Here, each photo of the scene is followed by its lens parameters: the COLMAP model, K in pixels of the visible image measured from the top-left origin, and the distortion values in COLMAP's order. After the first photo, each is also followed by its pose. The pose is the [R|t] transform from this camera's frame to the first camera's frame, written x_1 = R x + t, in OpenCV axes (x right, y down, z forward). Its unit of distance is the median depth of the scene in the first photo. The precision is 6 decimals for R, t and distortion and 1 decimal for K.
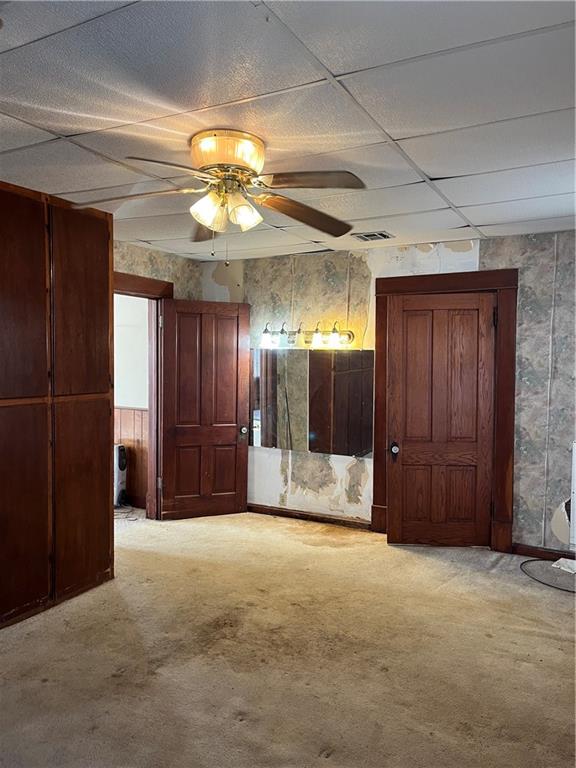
lens RADIAL K [[576.7, 0, 287.2], [0, 576.7, 383.6], [0, 0, 1]] dist [0.038703, -0.027293]
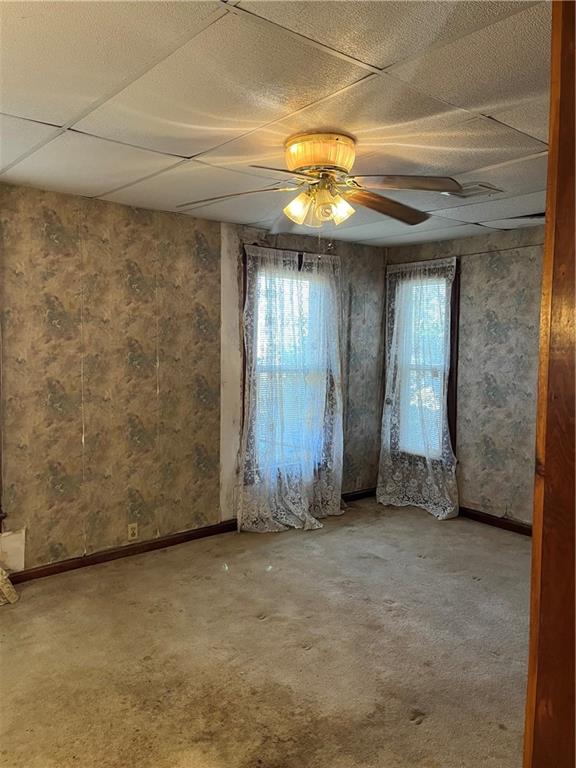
lens RADIAL K [[576.7, 0, 287.5], [0, 576.7, 382.5], [0, 0, 1]] dist [0.038703, -0.027293]
pose [[-0.929038, -0.046927, 0.366996, -0.383664], [0.001173, 0.991545, 0.129757, -0.097695], [-0.369982, 0.120980, -0.921128, 1.716920]]
